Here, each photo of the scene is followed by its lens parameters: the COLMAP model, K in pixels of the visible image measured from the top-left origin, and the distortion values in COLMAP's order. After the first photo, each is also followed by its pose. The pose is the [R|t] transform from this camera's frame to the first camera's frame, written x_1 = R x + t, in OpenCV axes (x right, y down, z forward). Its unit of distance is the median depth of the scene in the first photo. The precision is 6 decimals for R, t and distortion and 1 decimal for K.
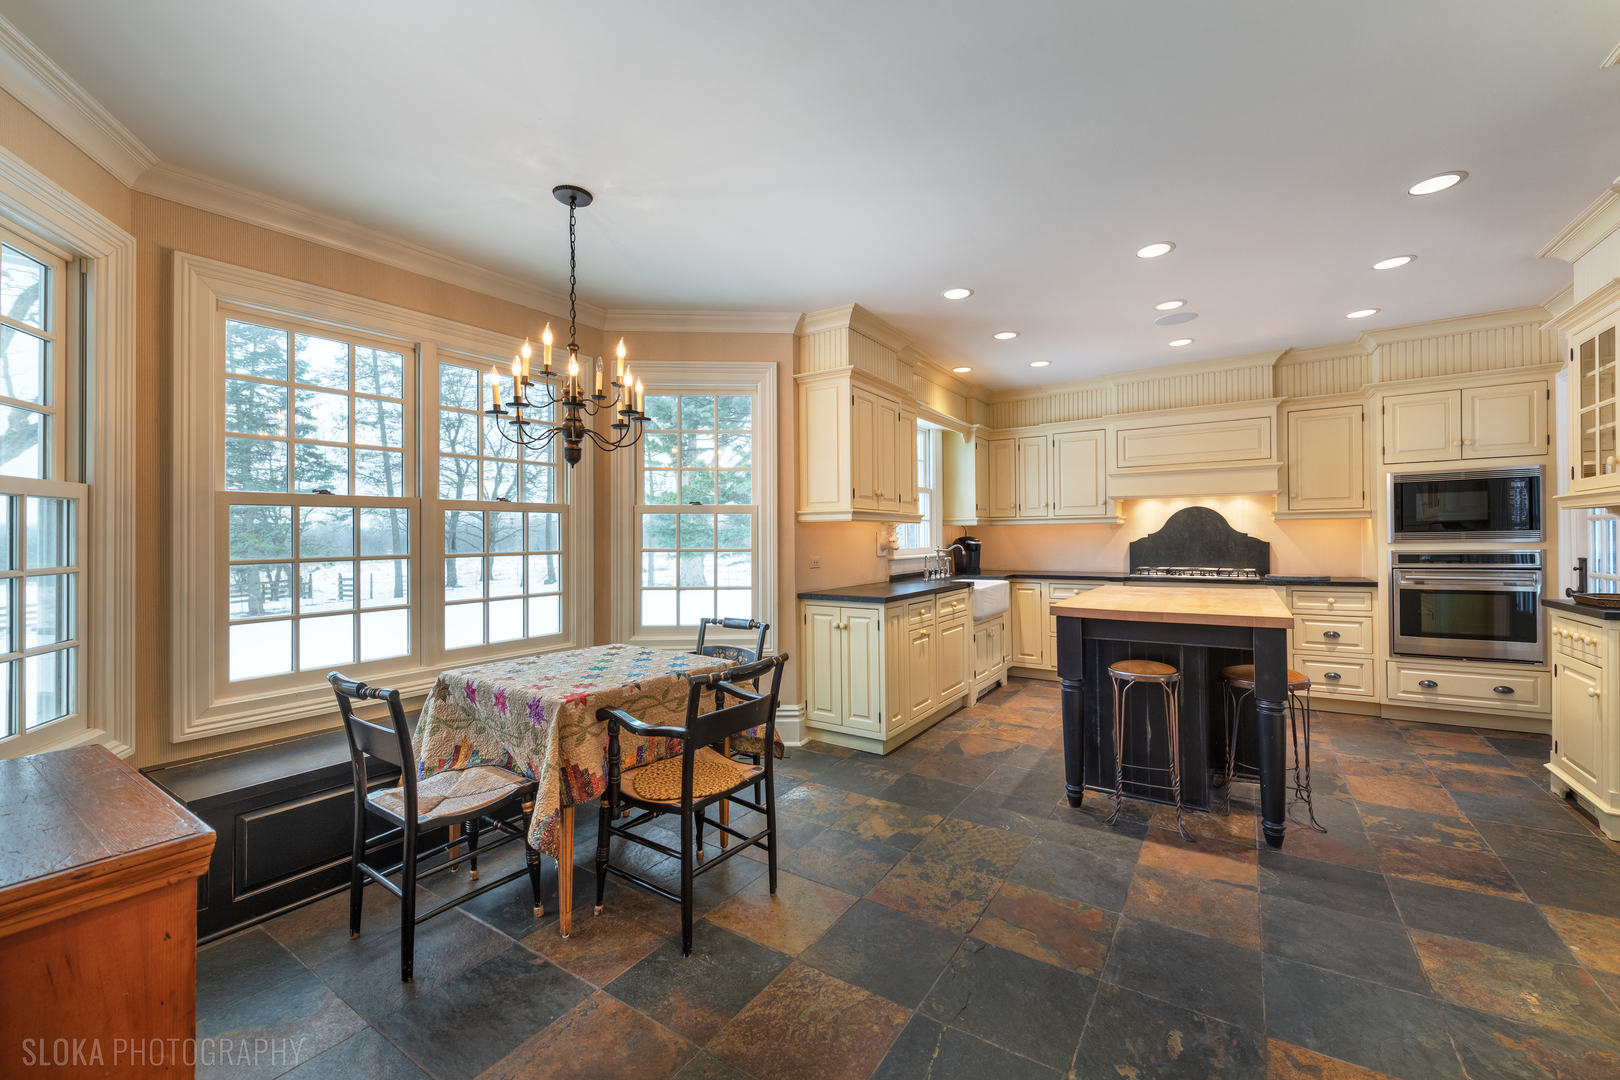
lens RADIAL K [[643.2, 0, 813.2], [0, 643.2, 530.7], [0, 0, 1]] dist [0.008021, -0.000924]
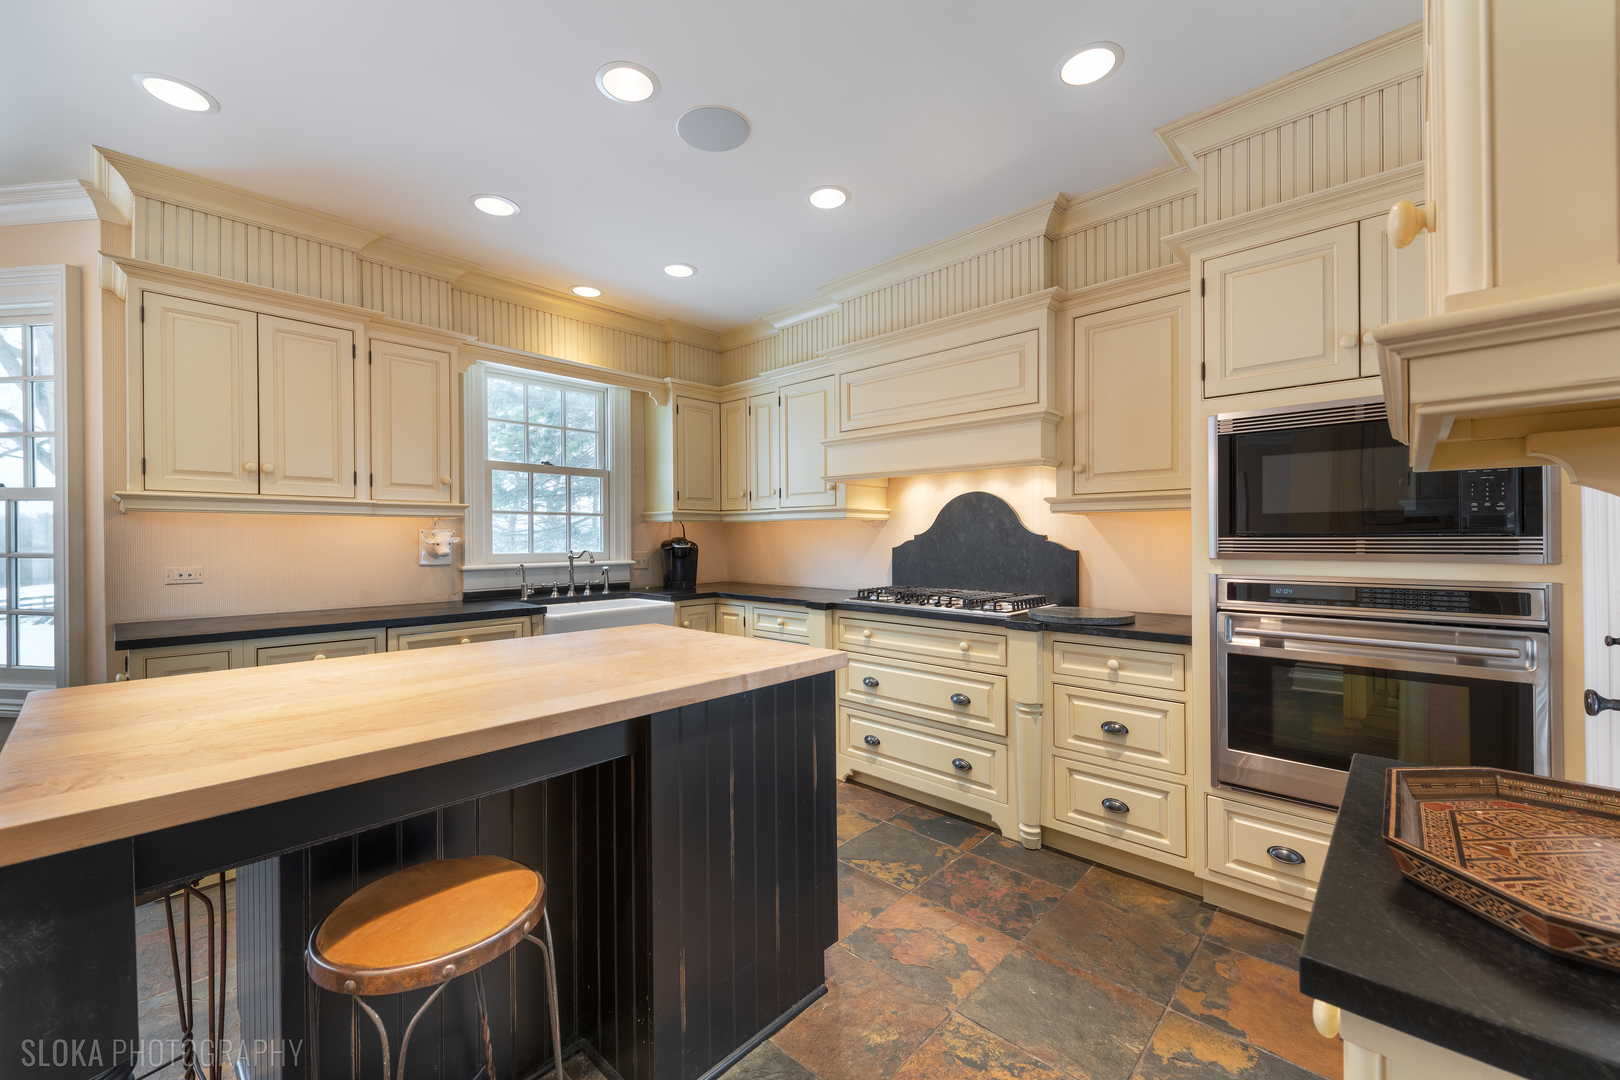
lens RADIAL K [[647.3, 0, 715.8], [0, 647.3, 541.0], [0, 0, 1]] dist [0.009471, 0.000084]
pose [[0.976643, 0.009217, -0.214672, 0.583714], [-0.004626, 0.999750, 0.021878, -0.002838], [0.214820, -0.020374, 0.976441, 0.404299]]
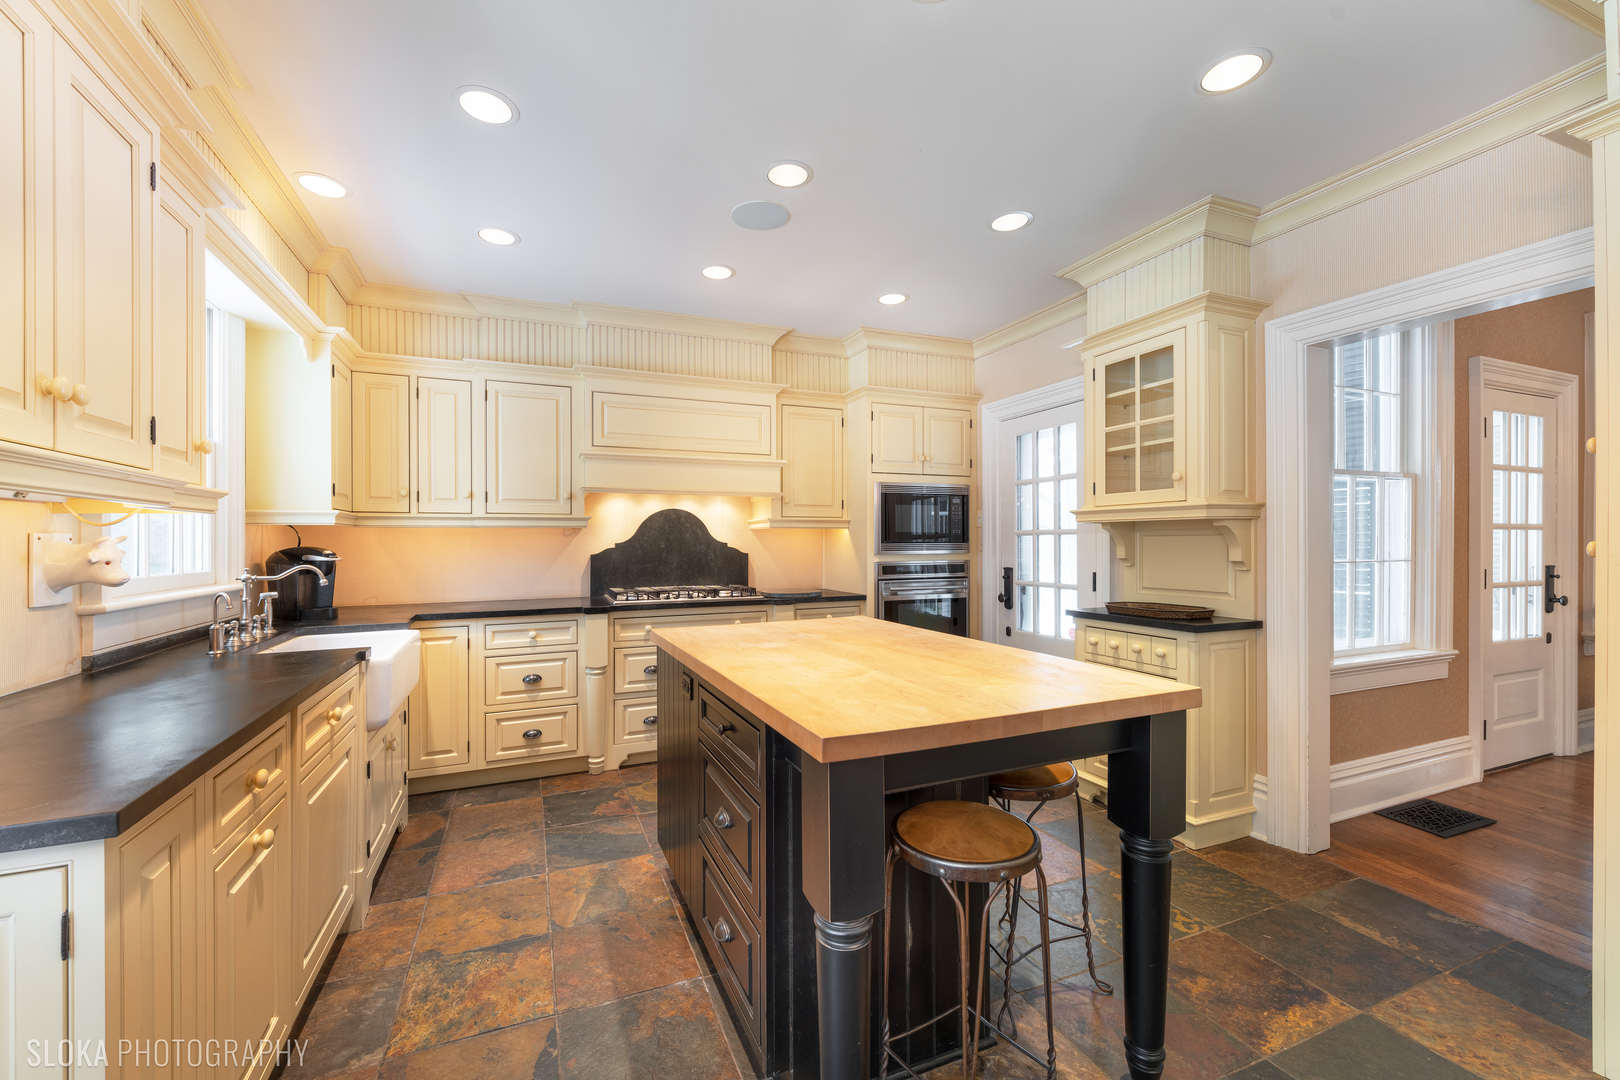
lens RADIAL K [[646.8, 0, 839.0], [0, 646.8, 542.3], [0, 0, 1]] dist [0.012780, -0.000188]
pose [[0.532804, 0.007245, 0.846208, 0.037775], [-0.010405, 0.999944, -0.002010, 0.003787], [-0.846175, -0.007734, 0.532849, 0.491713]]
